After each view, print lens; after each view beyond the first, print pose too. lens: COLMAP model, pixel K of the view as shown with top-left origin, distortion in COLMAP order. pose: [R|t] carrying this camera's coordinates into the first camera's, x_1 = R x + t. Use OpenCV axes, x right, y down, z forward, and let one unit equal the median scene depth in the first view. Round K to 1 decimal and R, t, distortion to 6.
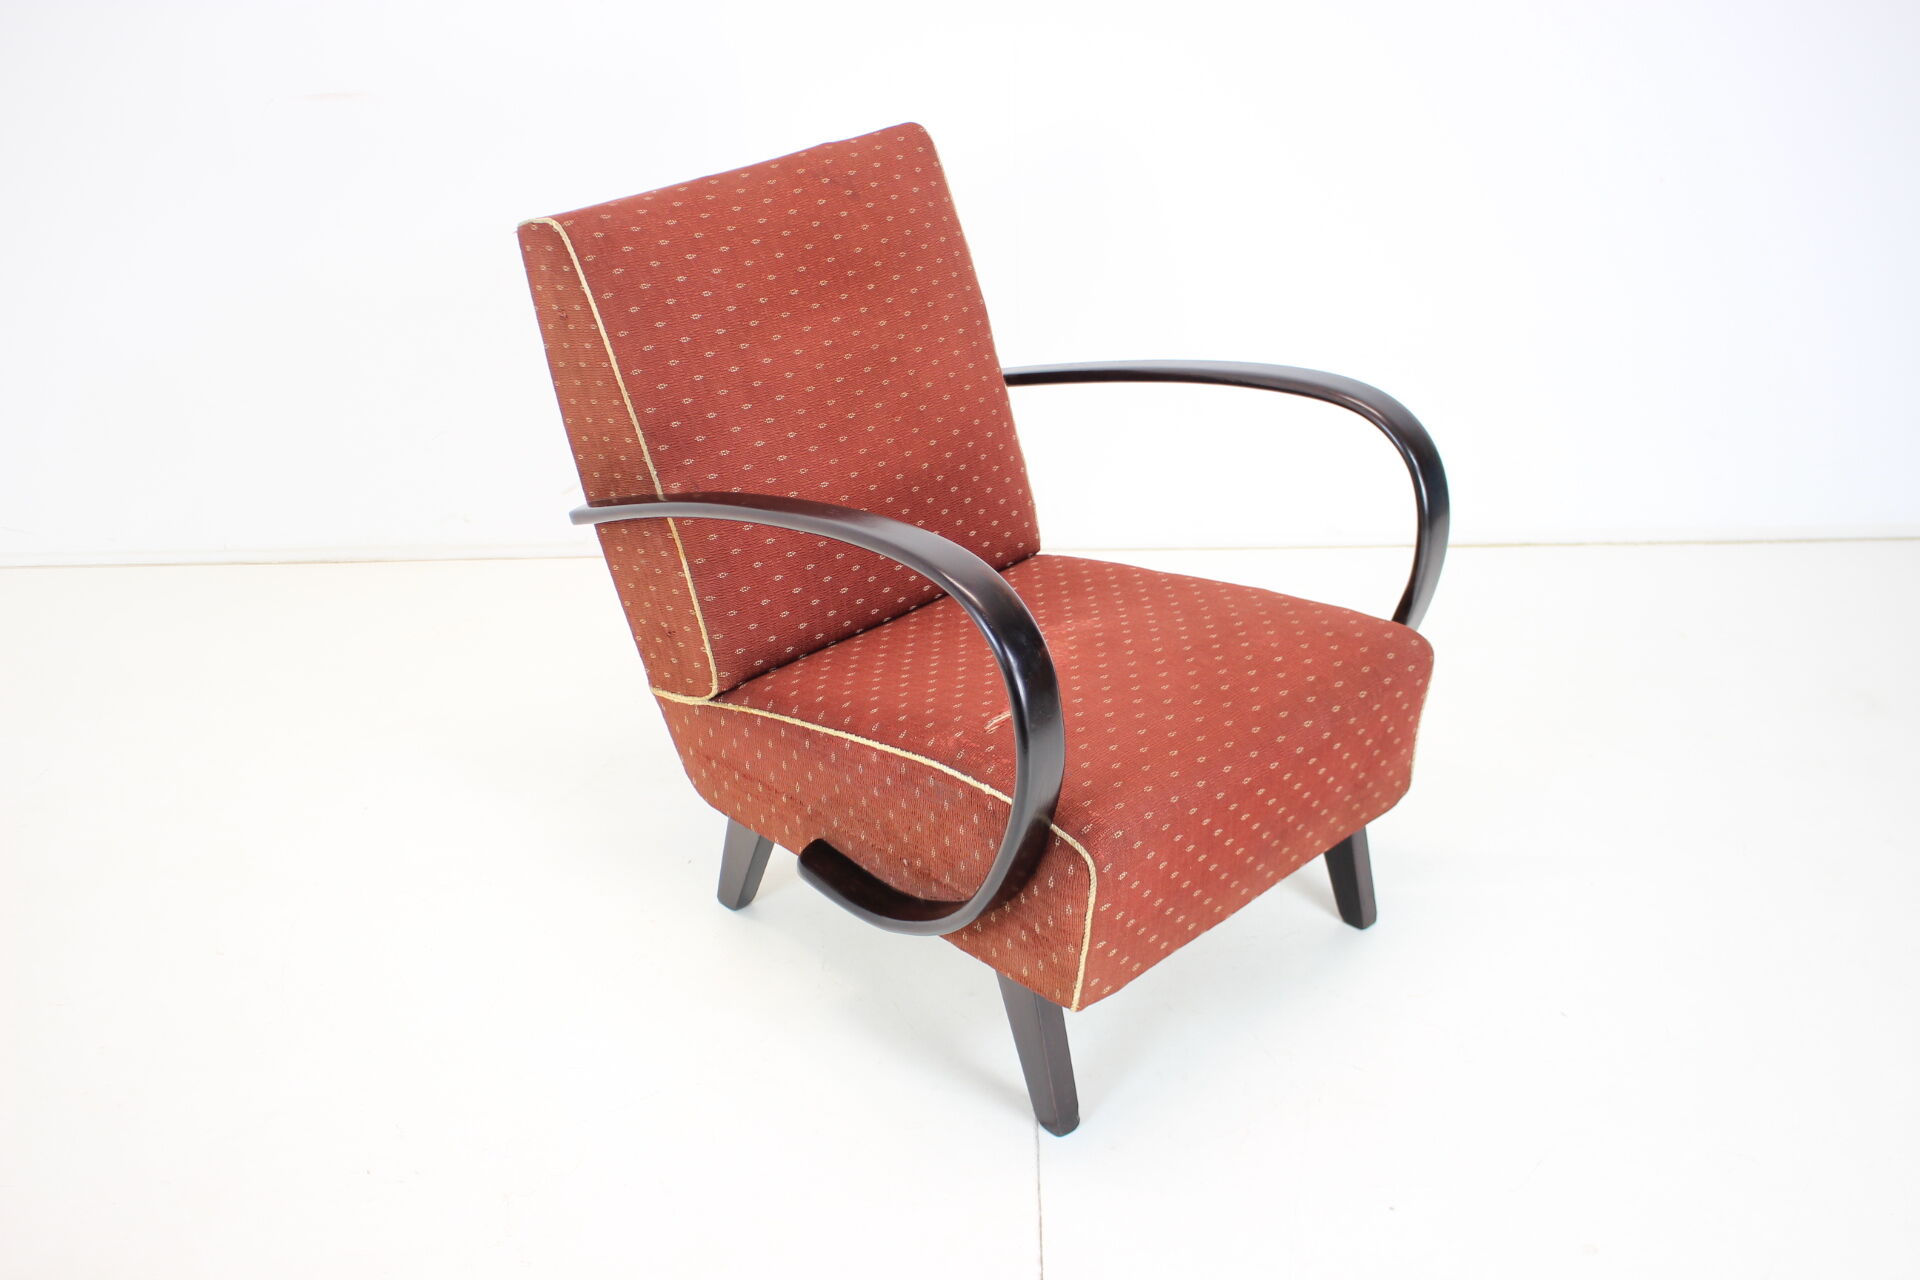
lens RADIAL K [[2063.6, 0, 962.5], [0, 2063.6, 650.4], [0, 0, 1]] dist [-0.079116, 0.000000]
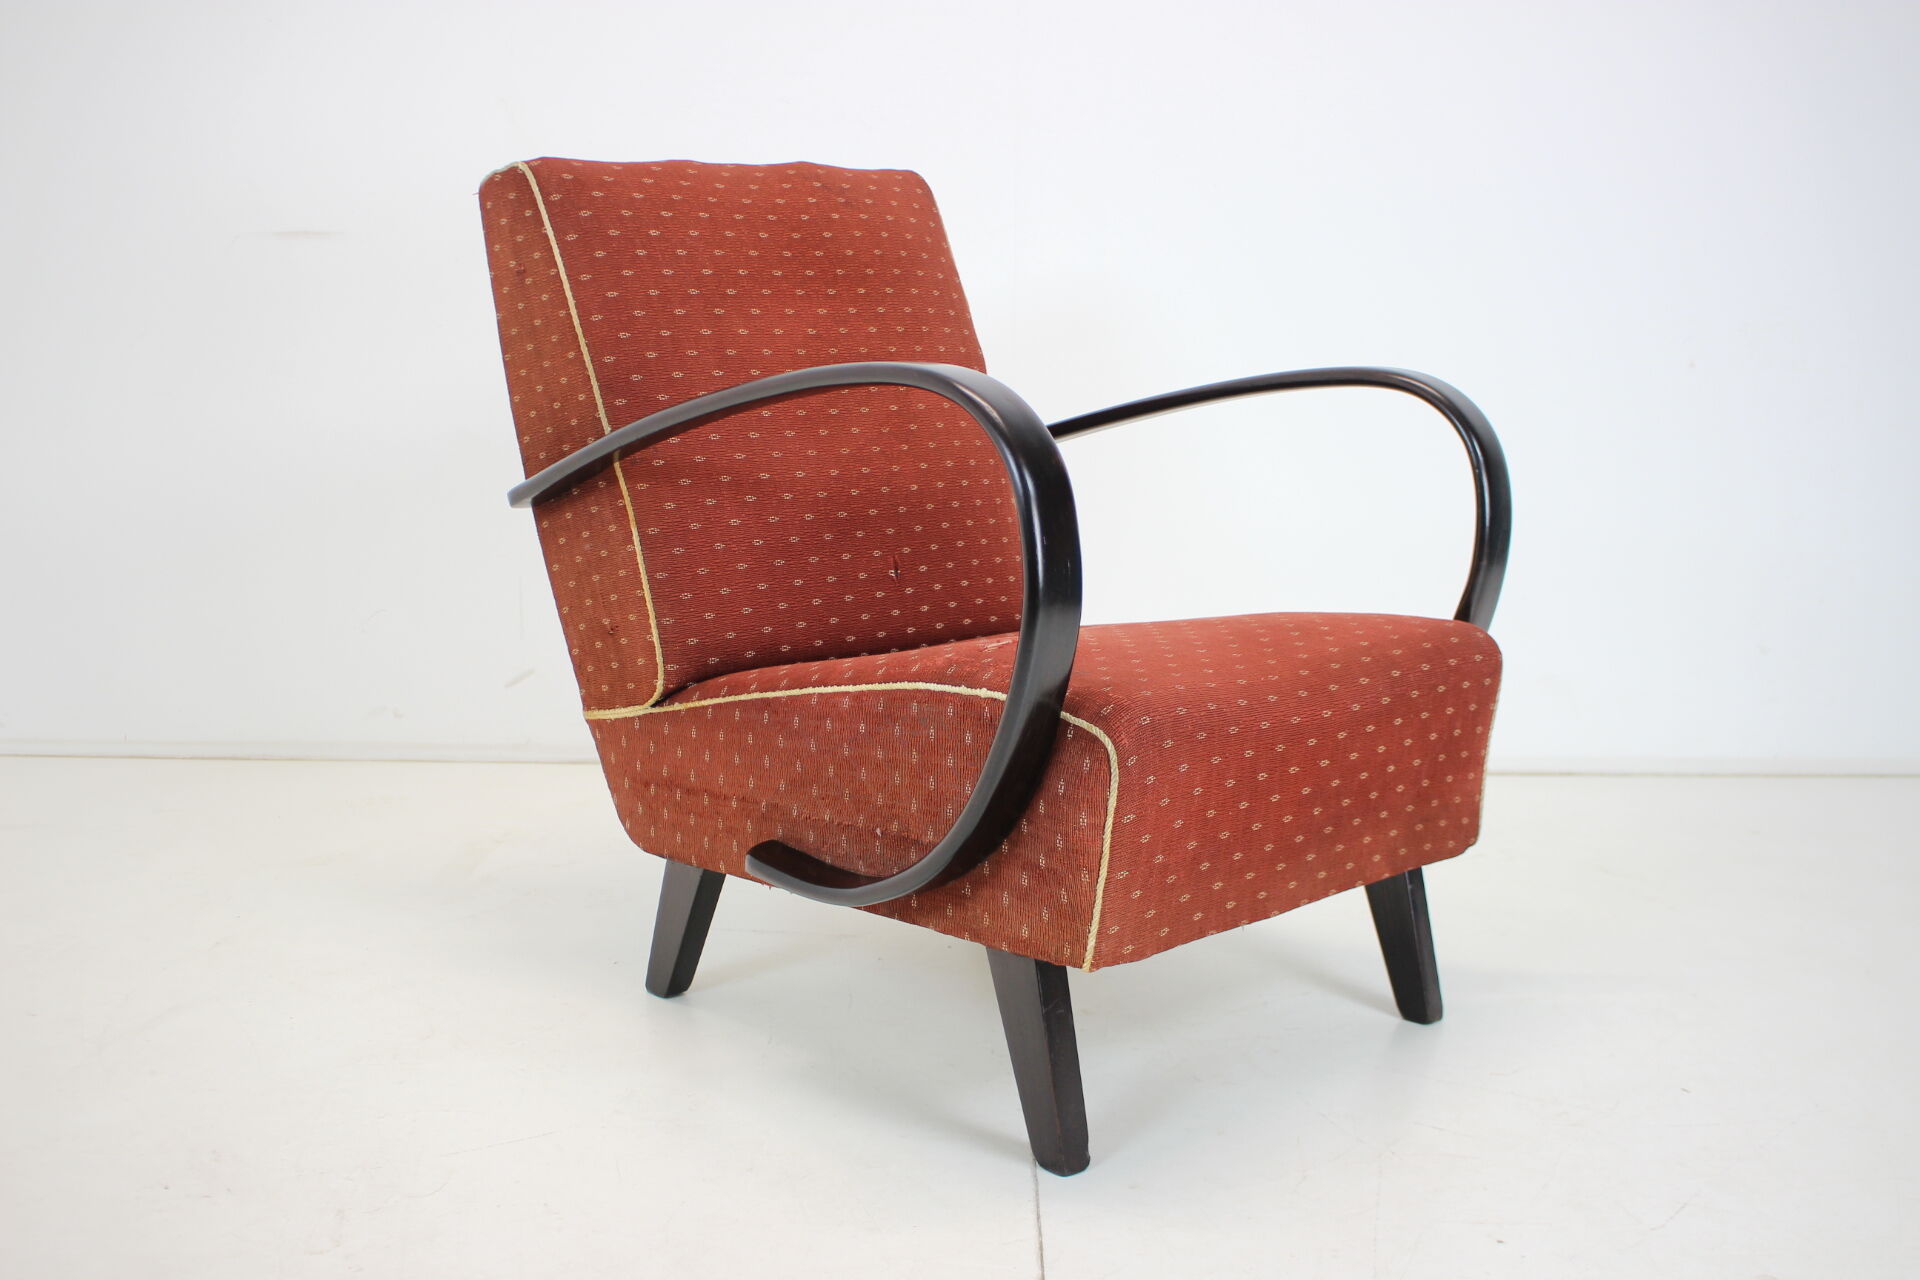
lens RADIAL K [[2063.6, 0, 964.8], [0, 2063.6, 673.9], [0, 0, 1]] dist [-0.079116, 0.000000]
pose [[0.999482, 0.029753, 0.012234, -0.005046], [-0.024704, 0.953453, -0.300529, 0.269355], [-0.020607, 0.300071, 0.953694, 0.188295]]
